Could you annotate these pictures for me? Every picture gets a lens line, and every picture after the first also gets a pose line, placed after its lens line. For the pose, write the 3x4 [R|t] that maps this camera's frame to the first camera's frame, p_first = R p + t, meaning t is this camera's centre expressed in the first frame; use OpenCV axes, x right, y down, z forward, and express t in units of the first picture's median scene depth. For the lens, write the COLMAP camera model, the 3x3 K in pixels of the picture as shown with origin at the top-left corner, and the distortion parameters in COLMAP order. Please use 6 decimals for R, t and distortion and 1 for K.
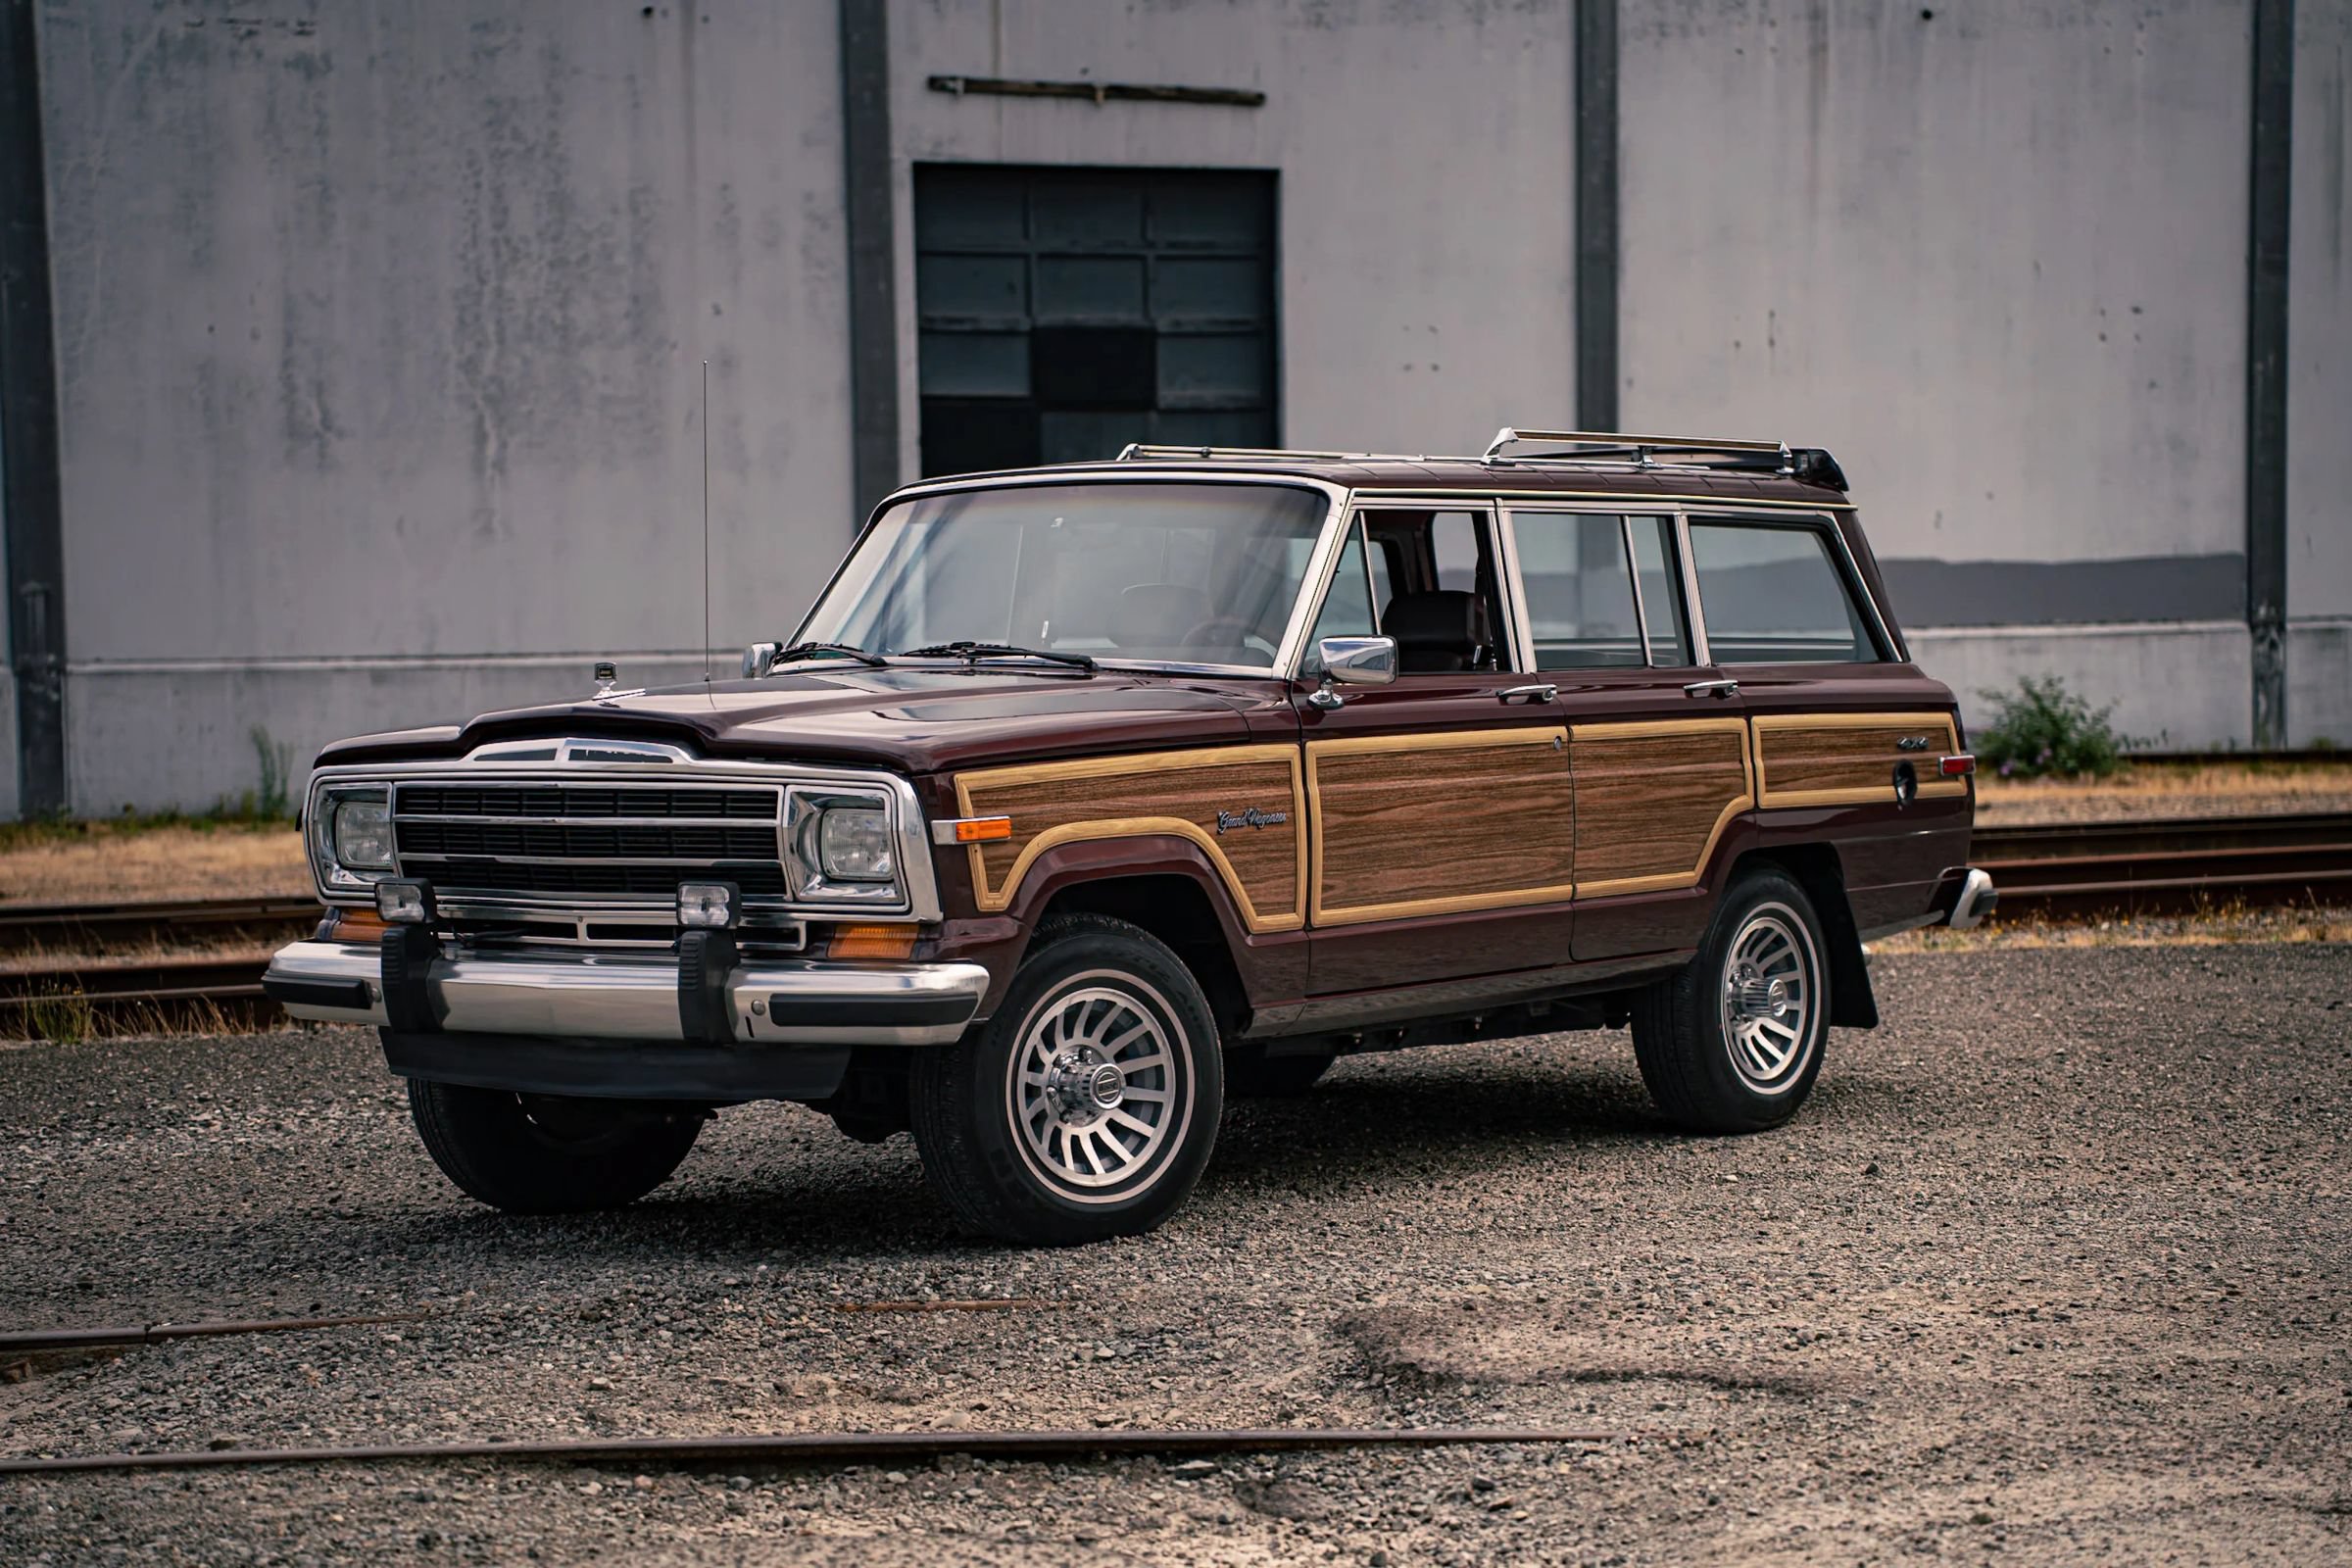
lens RADIAL K [[4828.2, 0, 1195.6], [0, 4828.2, 782.3], [0, 0, 1]] dist [0.555631, 0.512537]
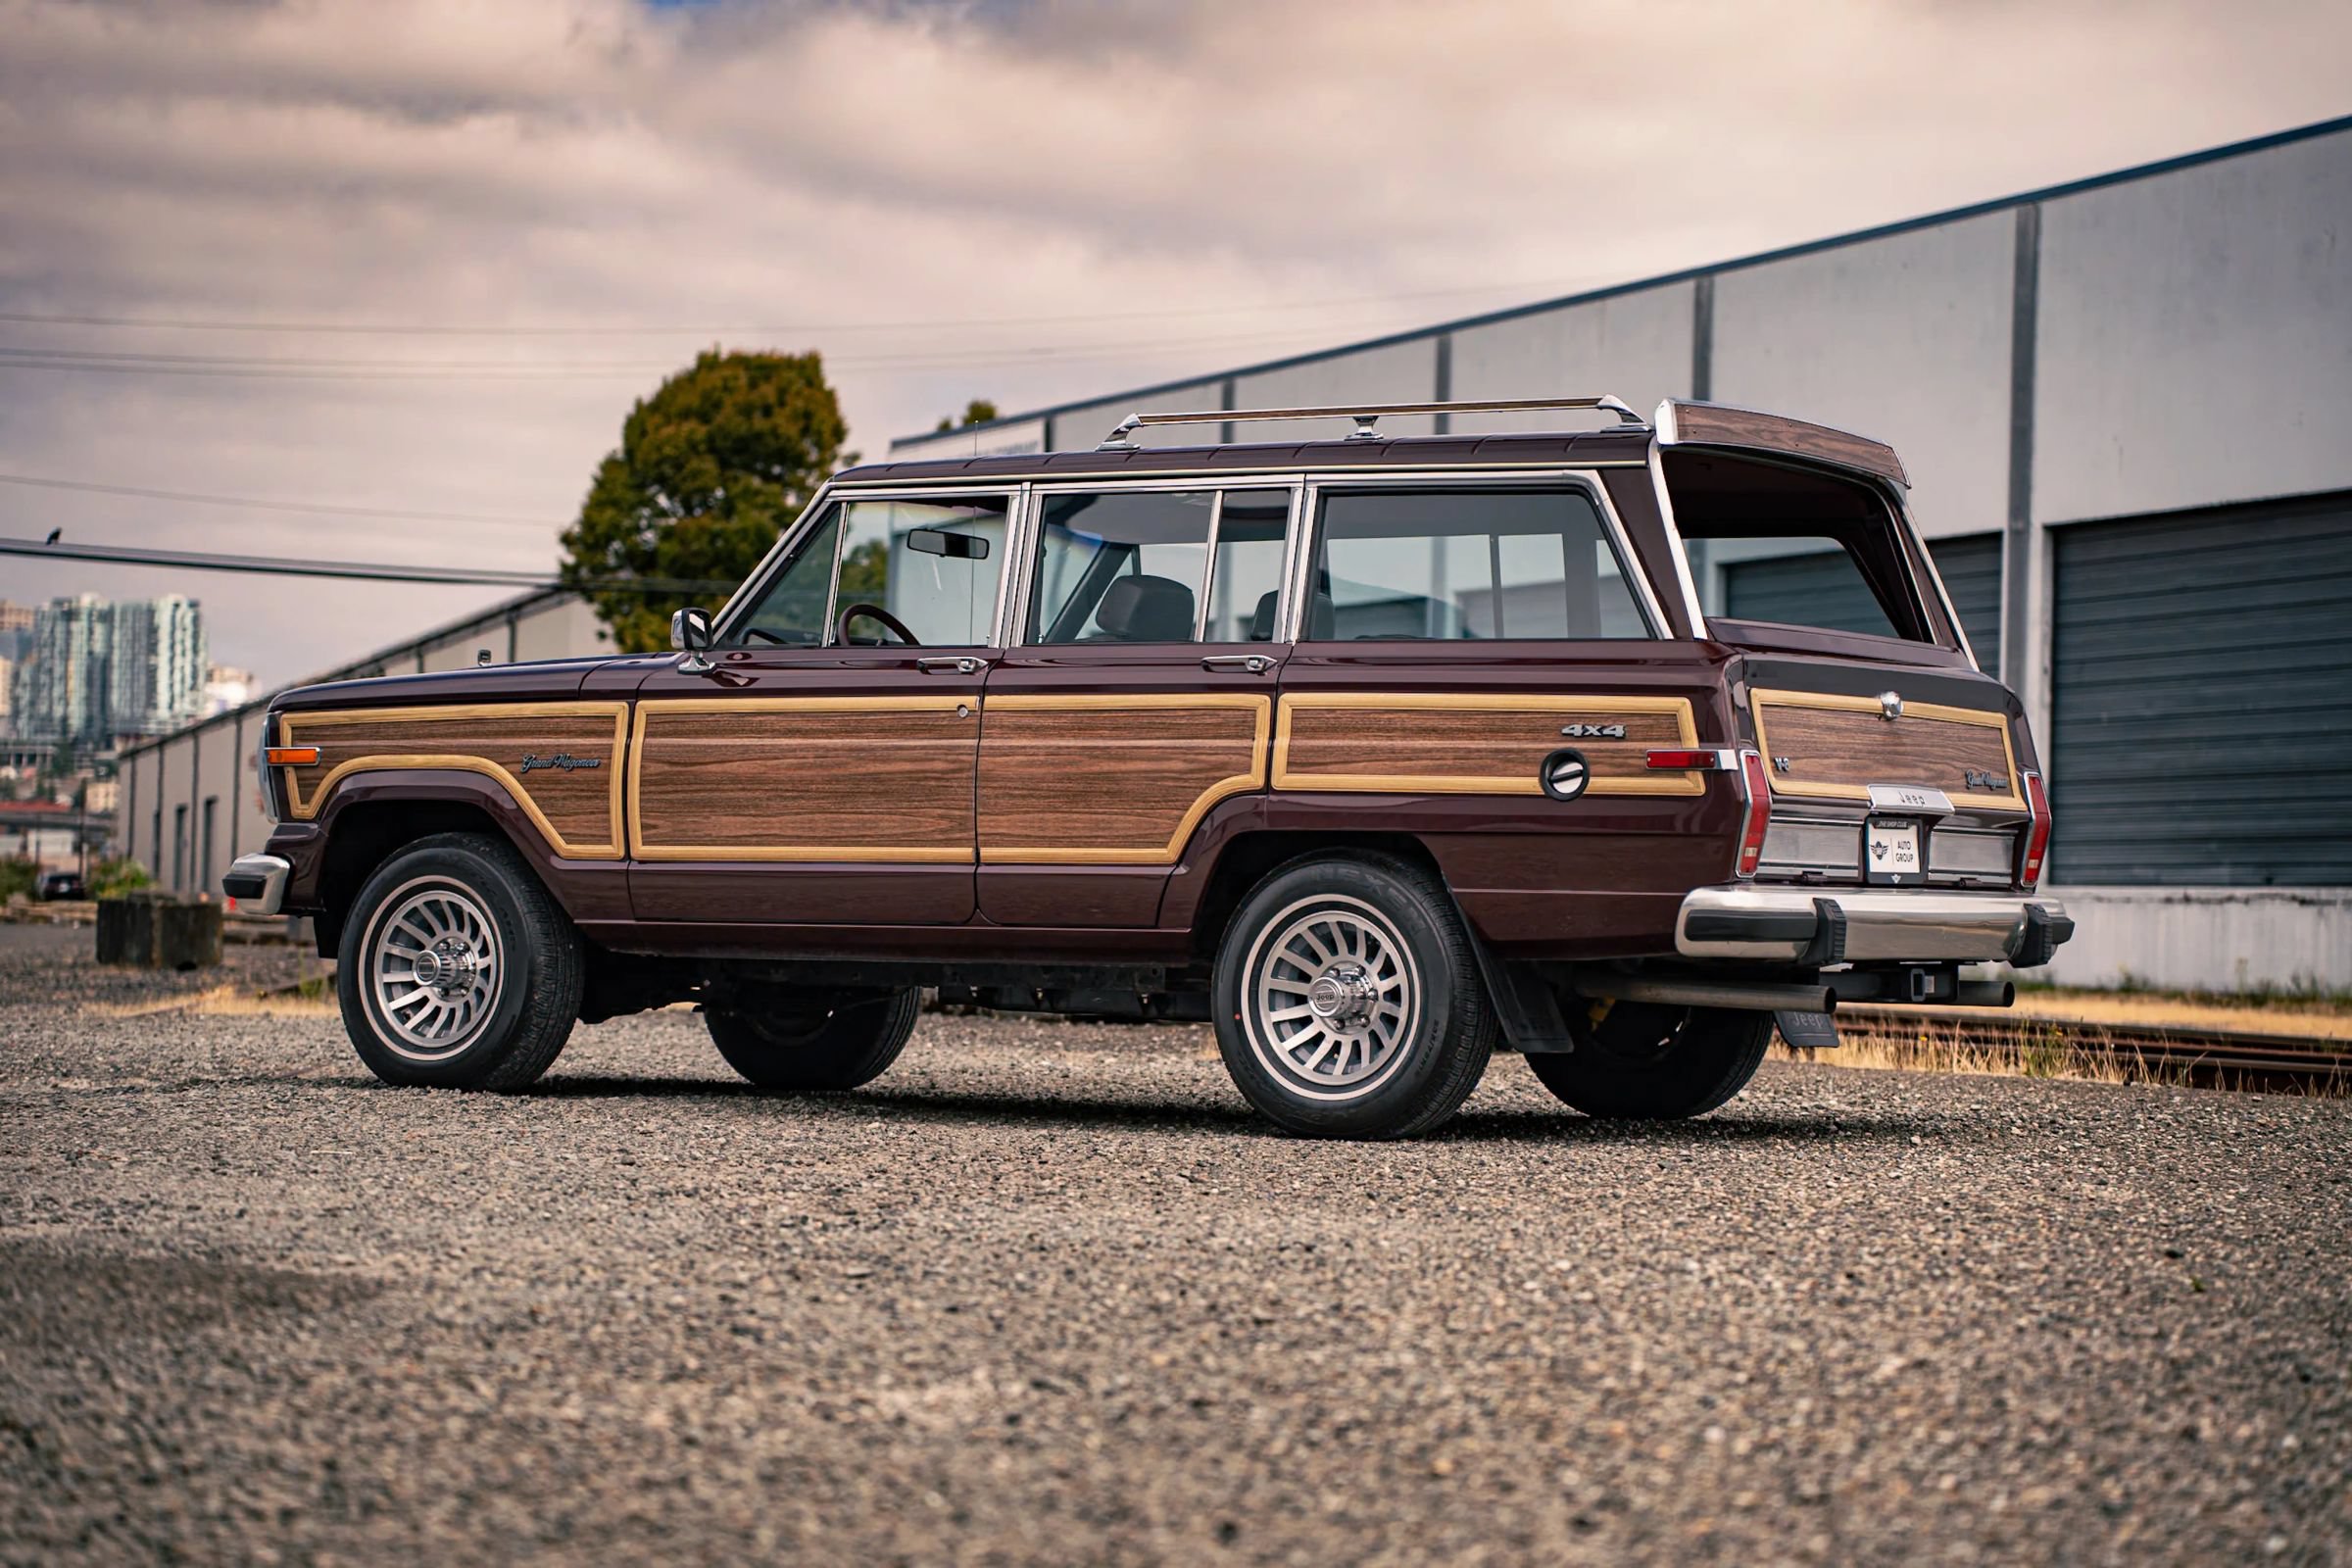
lens RADIAL K [[4828.2, 0, 1195.6], [0, 4828.2, 782.3], [0, 0, 1]] dist [0.555631, 0.512537]
pose [[0.076318, -0.014172, -0.996983, 1.141686], [-0.056946, 0.998205, -0.018548, 0.024142], [0.995456, 0.058190, 0.075374, 0.991456]]
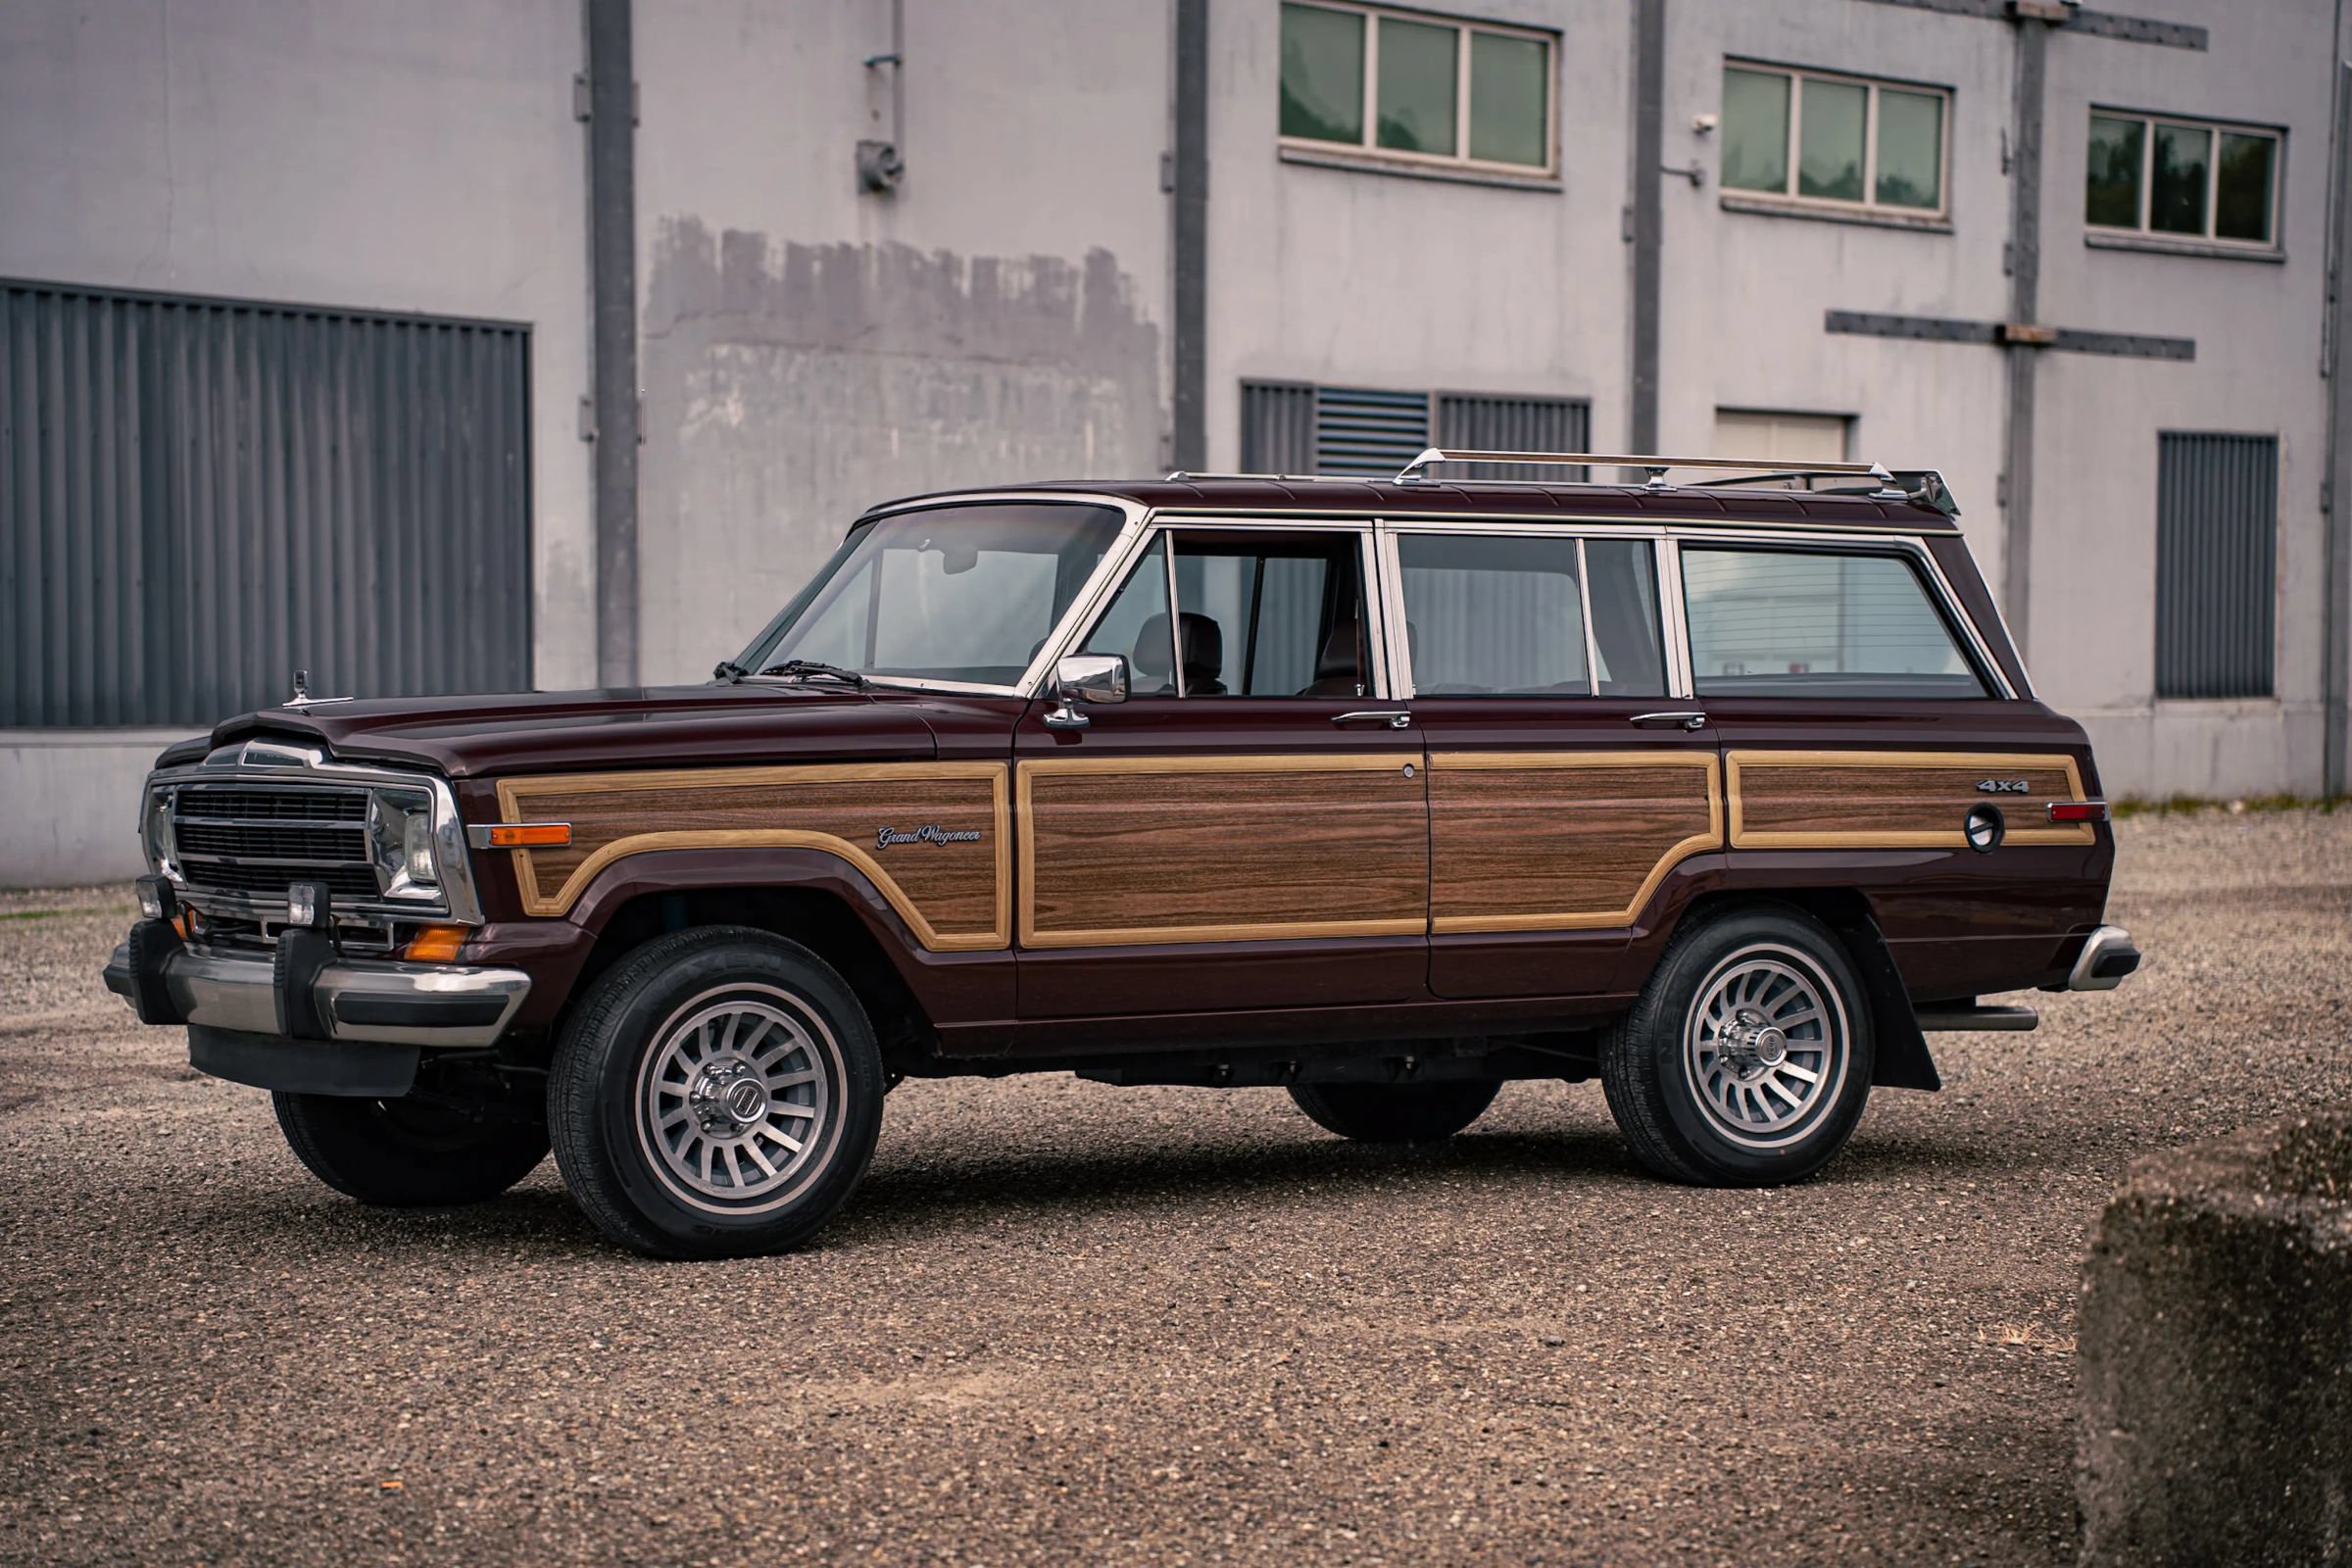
lens RADIAL K [[4723.1, 0, 1155.4], [0, 4723.1, 778.5], [0, 0, 1]] dist [0.568839, 0.107877]
pose [[0.925800, 0.014692, -0.377728, 0.391775], [-0.021777, 0.999658, -0.014492, 0.008310], [0.377386, 0.021642, 0.925803, 0.110479]]
